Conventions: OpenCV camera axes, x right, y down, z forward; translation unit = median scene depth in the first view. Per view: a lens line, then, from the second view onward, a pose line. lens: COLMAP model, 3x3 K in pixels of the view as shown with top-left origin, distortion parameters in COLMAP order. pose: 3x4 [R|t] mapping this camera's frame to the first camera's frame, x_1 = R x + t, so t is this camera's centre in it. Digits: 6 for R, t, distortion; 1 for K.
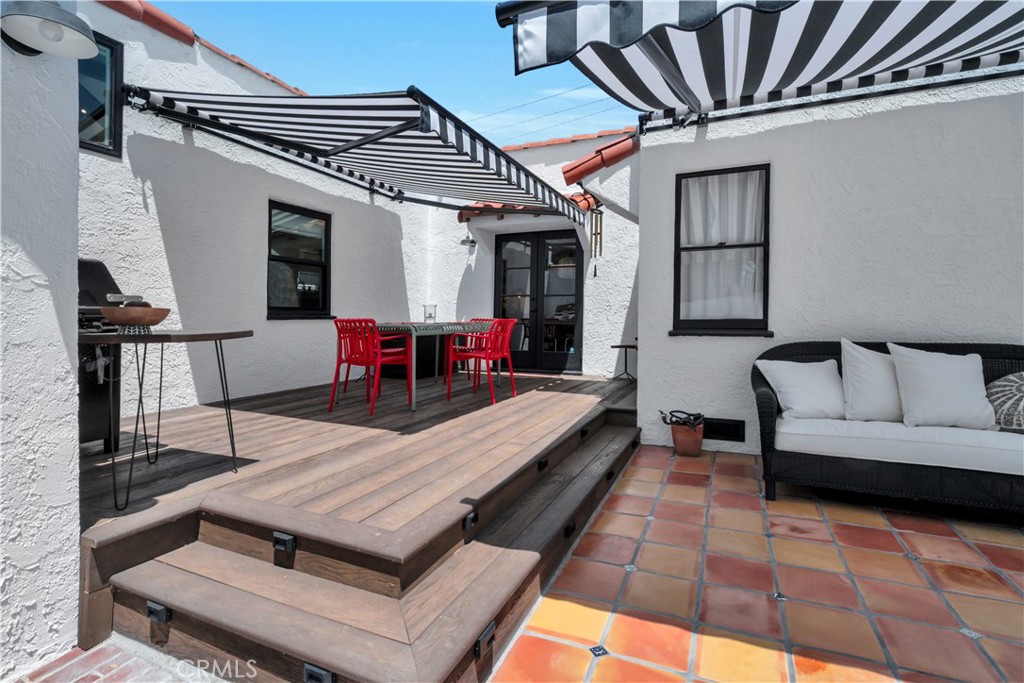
lens RADIAL K [[483.0, 0, 515.7], [0, 483.0, 313.8], [0, 0, 1]] dist [0.001903, 0.000335]
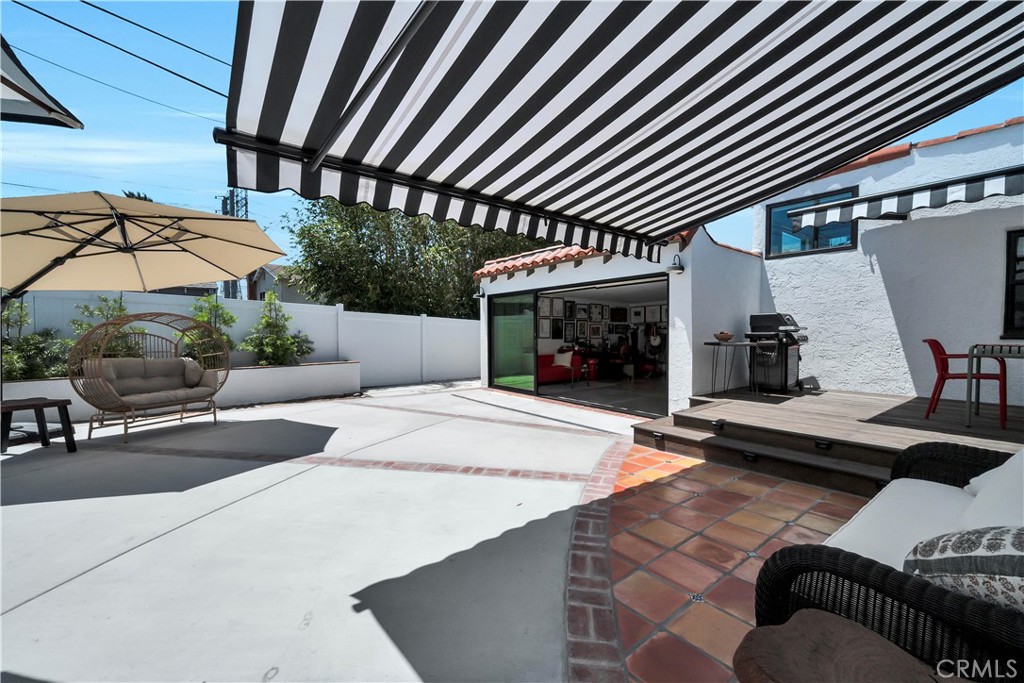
lens RADIAL K [[396.7, 0, 510.6], [0, 396.7, 353.8], [0, 0, 1]] dist [-0.001648, -0.000143]
pose [[-0.463315, 0.049748, -0.884796, 0.956426], [0.008717, 0.998631, 0.051583, -0.012662], [0.886151, 0.016187, -0.463114, 0.464042]]
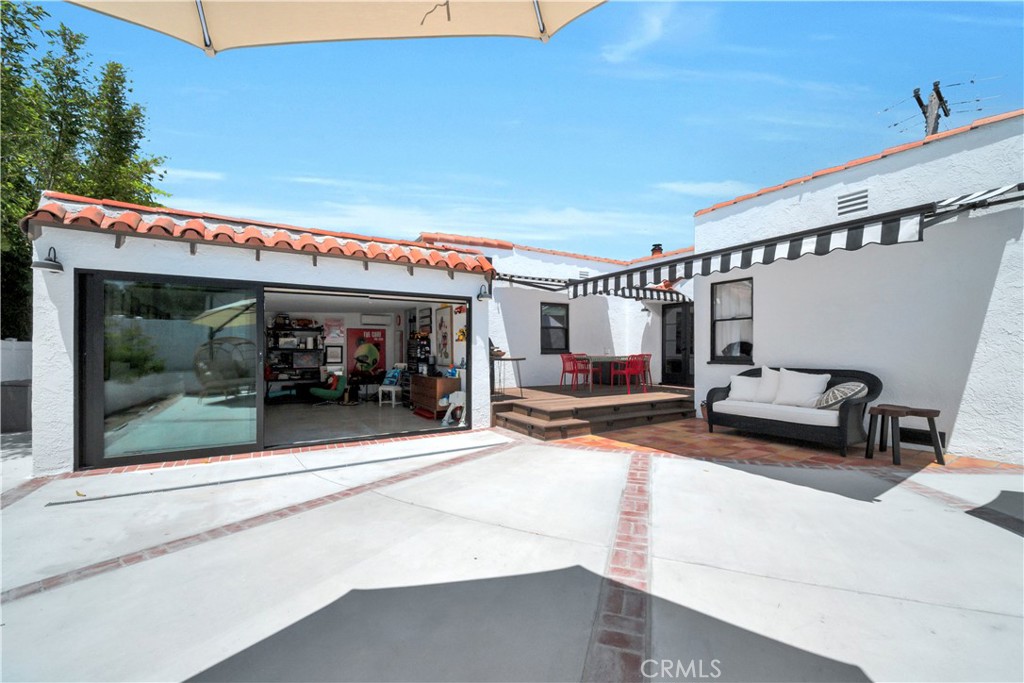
lens RADIAL K [[418.4, 0, 507.6], [0, 418.4, 345.9], [0, 0, 1]] dist [0.000853, 0.000025]
pose [[0.816163, -0.004086, -0.577807, 0.590836], [0.001122, 0.999984, -0.005487, -0.018703], [0.577821, 0.003830, 0.816155, -0.828646]]
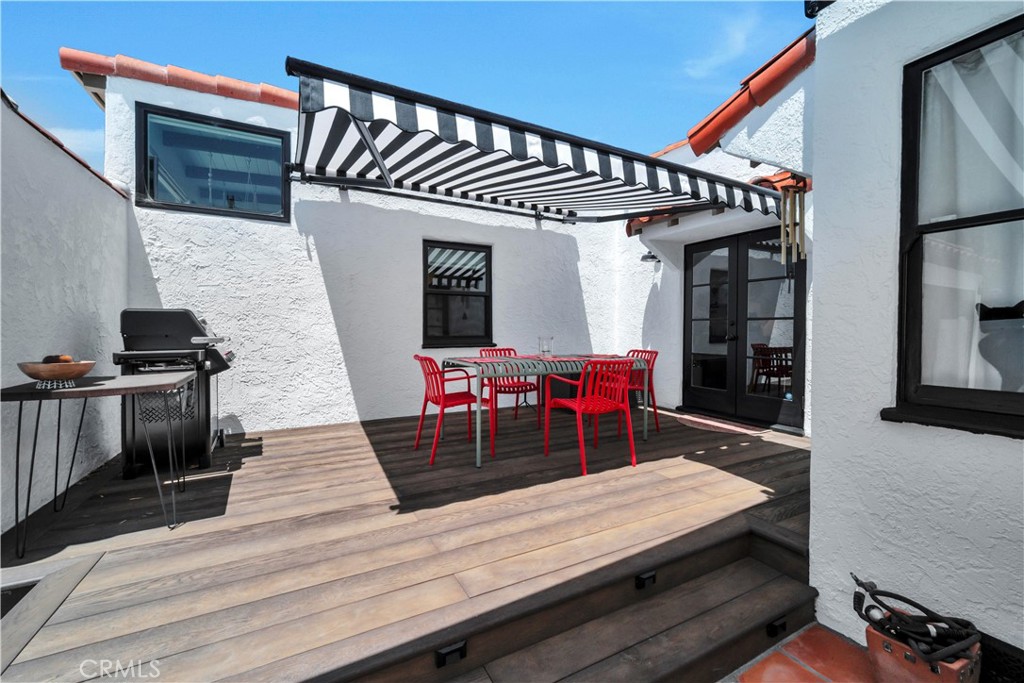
lens RADIAL K [[413.8, 0, 510.7], [0, 413.8, 326.5], [0, 0, 1]] dist [0.001003, -0.000113]
pose [[0.788505, -0.003746, -0.615017, 0.257760], [0.003176, 0.999993, -0.002020, -0.040013], [0.615020, -0.000361, 0.788511, 0.428465]]
